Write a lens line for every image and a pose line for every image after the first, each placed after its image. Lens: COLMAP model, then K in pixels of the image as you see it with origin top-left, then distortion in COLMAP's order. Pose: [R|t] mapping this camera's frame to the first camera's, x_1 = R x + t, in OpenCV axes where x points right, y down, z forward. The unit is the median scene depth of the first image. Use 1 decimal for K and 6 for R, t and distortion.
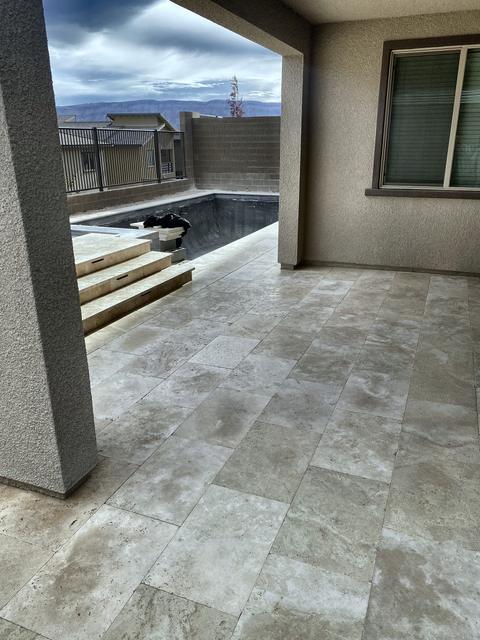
lens RADIAL K [[480.5, 0, 241.6], [0, 480.5, 320.2], [0, 0, 1]] dist [0.042676, -0.041131]
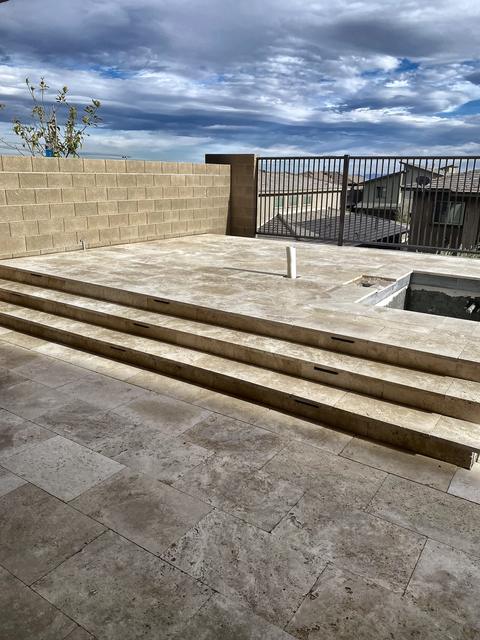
lens RADIAL K [[480.5, 0, 241.2], [0, 480.5, 319.2], [0, 0, 1]] dist [0.042676, -0.041131]
pose [[-0.187851, 0.279356, -0.941633, 0.423658], [-0.357430, 0.873523, 0.330455, -0.362648], [0.914853, 0.398644, -0.064242, 0.991355]]
